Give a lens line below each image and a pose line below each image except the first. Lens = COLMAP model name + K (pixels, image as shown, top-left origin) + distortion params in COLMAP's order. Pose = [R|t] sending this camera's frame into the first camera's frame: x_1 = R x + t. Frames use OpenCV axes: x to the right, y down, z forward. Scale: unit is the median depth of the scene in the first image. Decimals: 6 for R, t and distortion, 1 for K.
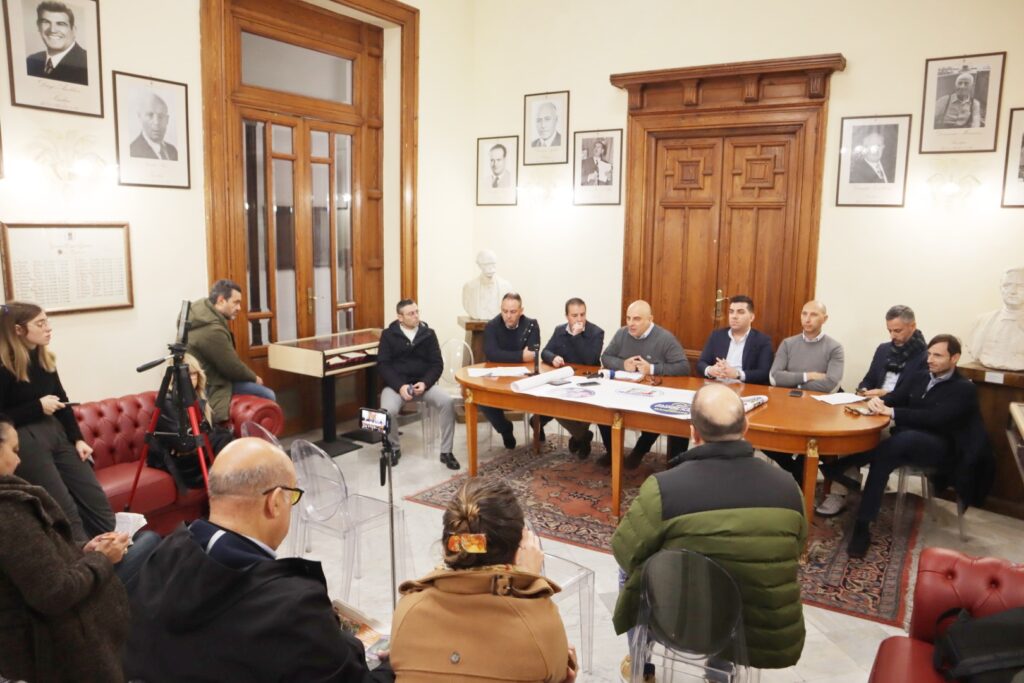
lens RADIAL K [[709.6, 0, 512.0], [0, 709.6, 341.5], [0, 0, 1]] dist [-0.122897, 0.080201]
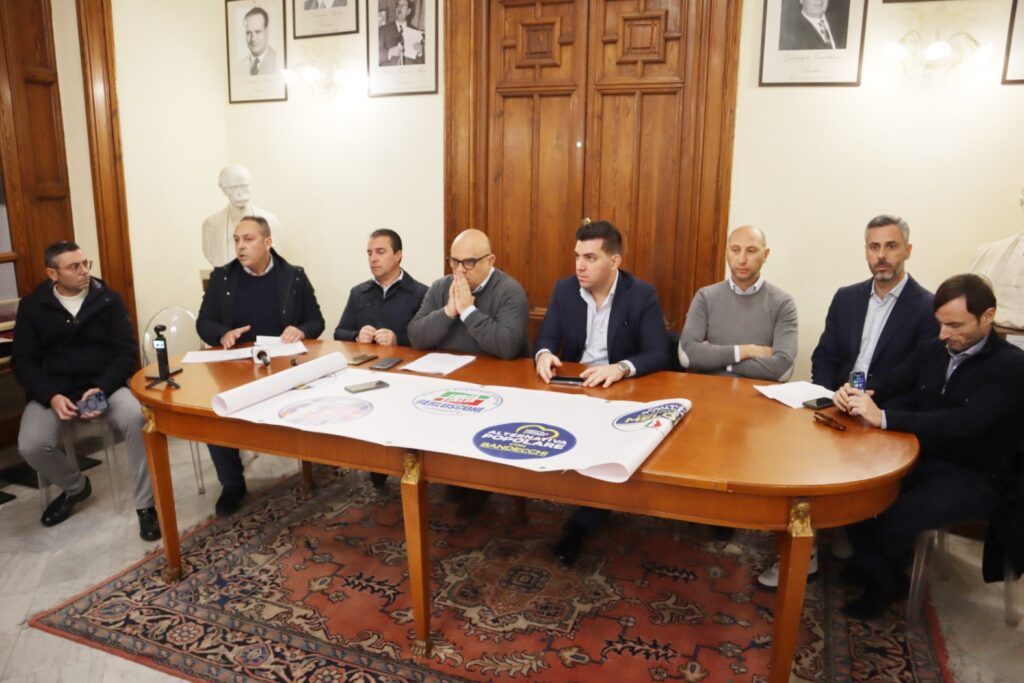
lens RADIAL K [[728.8, 0, 512.0], [0, 728.8, 341.5], [0, 0, 1]] dist [-0.124768, 0.084790]
pose [[0.979058, -0.047424, 0.197981, 0.085984], [0.033420, 0.996736, 0.073487, -0.009691], [-0.200820, -0.065332, 0.977447, 0.344831]]
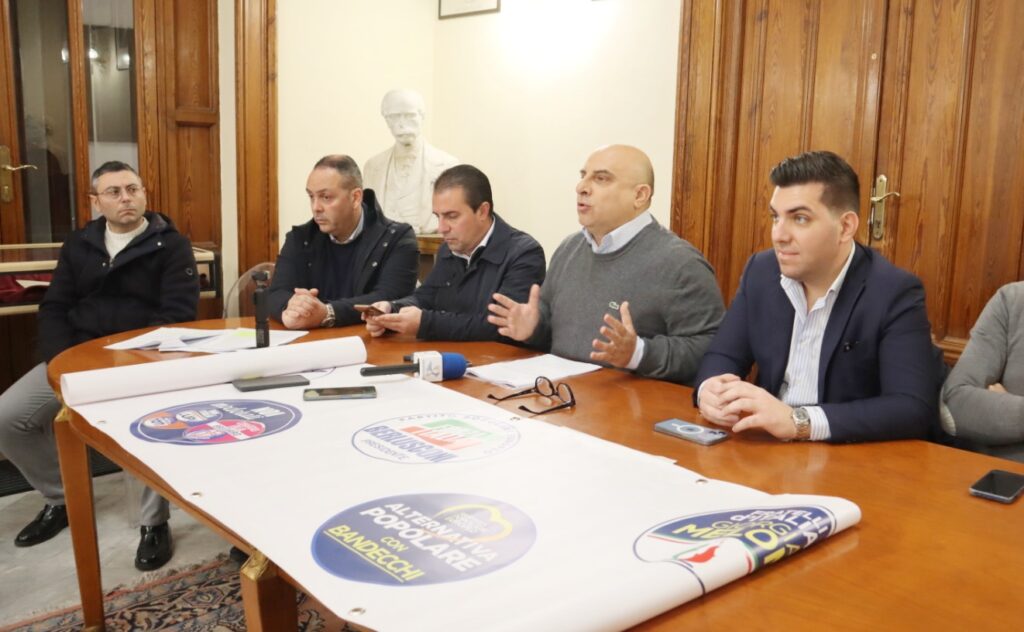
lens RADIAL K [[870.4, 0, 625.6], [0, 870.4, 304.6], [0, 0, 1]] dist [-0.098453, 0.020873]
pose [[0.988822, 0.050498, -0.140291, 0.232098], [-0.050026, 0.998724, 0.006892, 0.007593], [0.140460, 0.000203, 0.990086, 0.497477]]
